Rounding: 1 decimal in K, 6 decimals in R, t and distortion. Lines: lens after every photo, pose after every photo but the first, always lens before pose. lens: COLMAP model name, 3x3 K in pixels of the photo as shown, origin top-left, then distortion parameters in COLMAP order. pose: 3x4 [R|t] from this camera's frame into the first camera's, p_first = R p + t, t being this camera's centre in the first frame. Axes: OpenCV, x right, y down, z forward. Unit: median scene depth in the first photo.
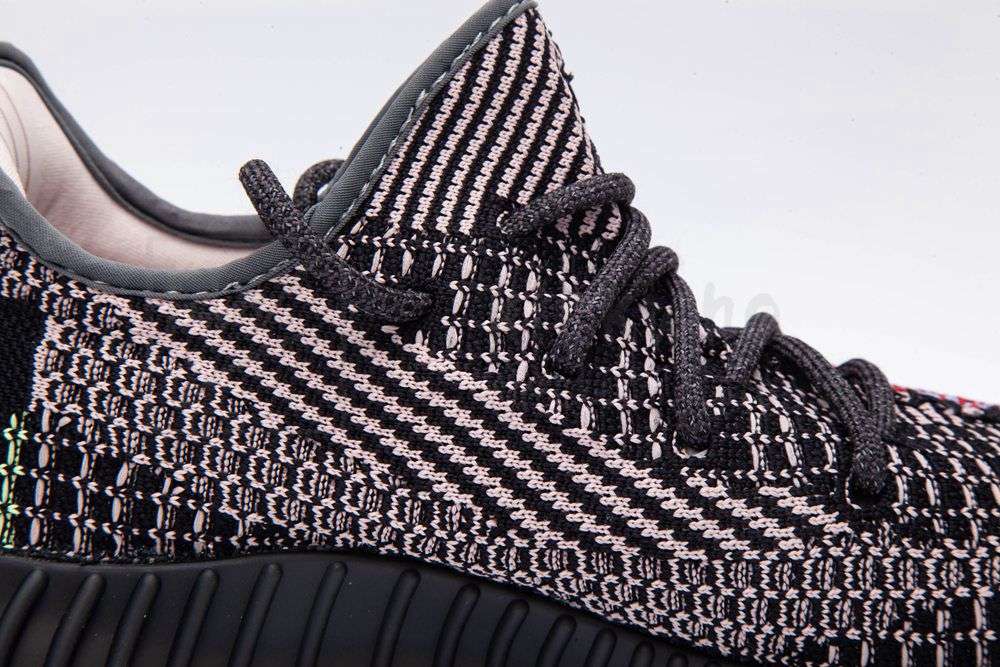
lens RADIAL K [[2498.1, 0, 497.8], [0, 2498.1, 333.3], [0, 0, 1]] dist [0.154219, 0.000000]
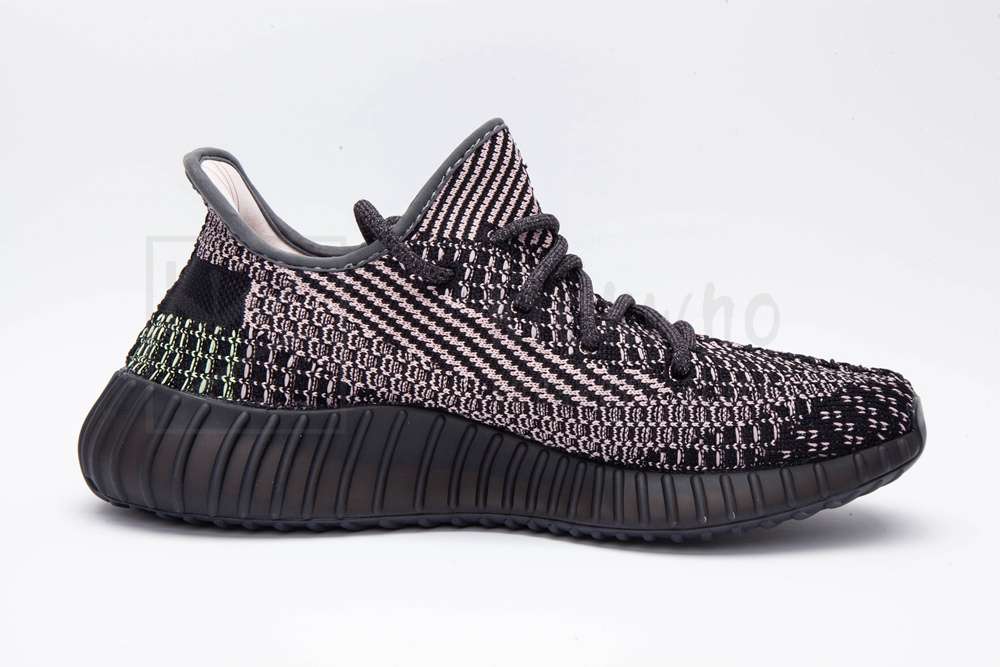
lens RADIAL K [[1935.6, 0, 501.1], [0, 1935.6, 333.6], [0, 0, 1]] dist [0.014085, 0.000000]
pose [[0.999491, 0.010154, 0.030257, -0.034502], [-0.006151, 0.991550, -0.129577, 0.224664], [-0.031317, 0.129325, 0.991108, -0.463550]]
